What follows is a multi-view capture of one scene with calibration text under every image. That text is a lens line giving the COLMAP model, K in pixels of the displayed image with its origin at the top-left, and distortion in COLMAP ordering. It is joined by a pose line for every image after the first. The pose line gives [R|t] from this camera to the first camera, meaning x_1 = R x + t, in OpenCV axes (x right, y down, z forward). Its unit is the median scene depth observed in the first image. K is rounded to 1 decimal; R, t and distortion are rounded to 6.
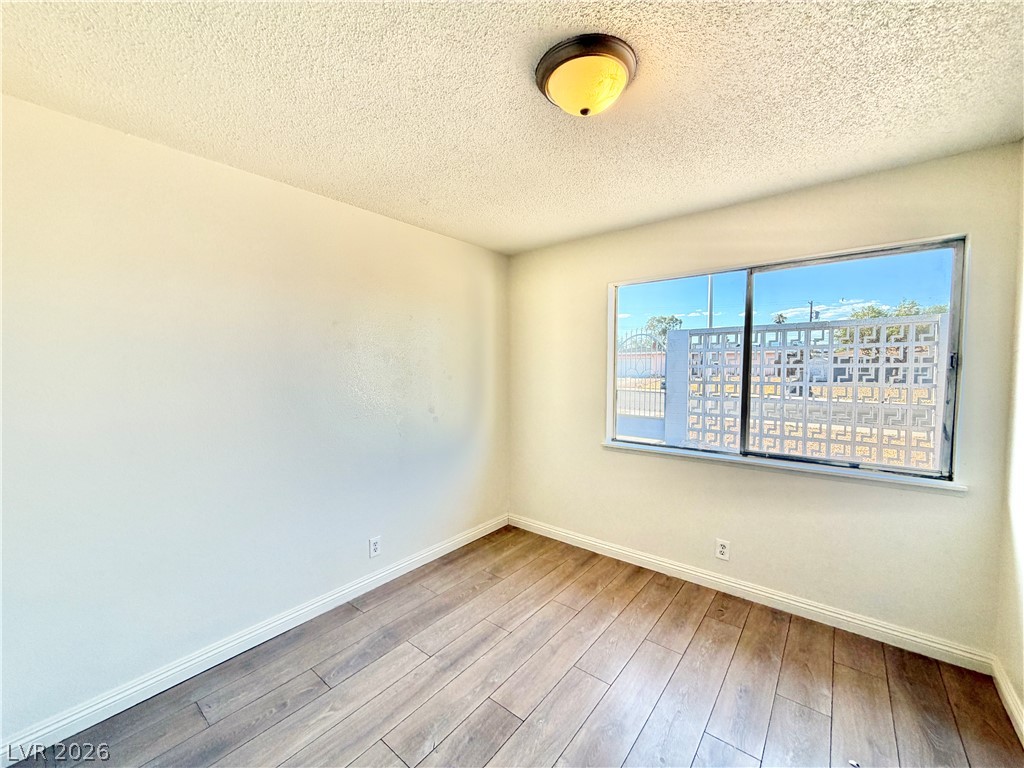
lens RADIAL K [[409.9, 0, 515.4], [0, 409.9, 386.2], [0, 0, 1]] dist [0.001007, -0.000138]
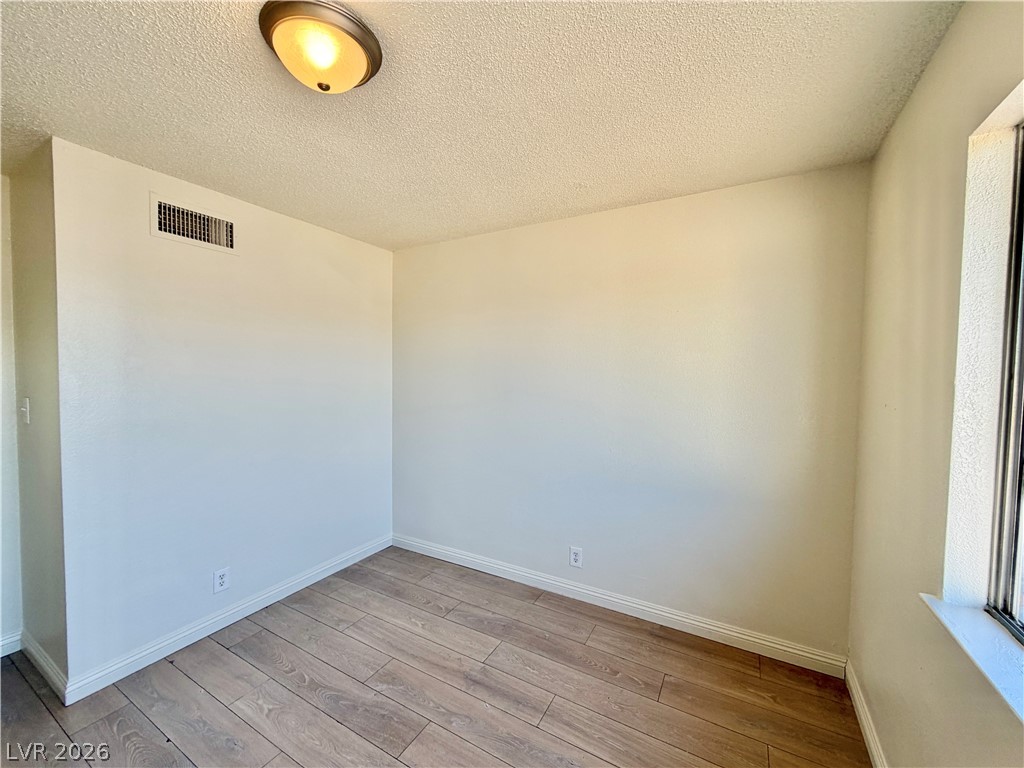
lens RADIAL K [[409.9, 0, 510.7], [0, 409.9, 383.9], [0, 0, 1]] dist [0.001007, -0.000138]
pose [[0.156032, 0.042369, -0.986843, 0.674798], [-0.057775, 0.997761, 0.033703, -0.057761], [0.986061, 0.051756, 0.158130, 0.758555]]
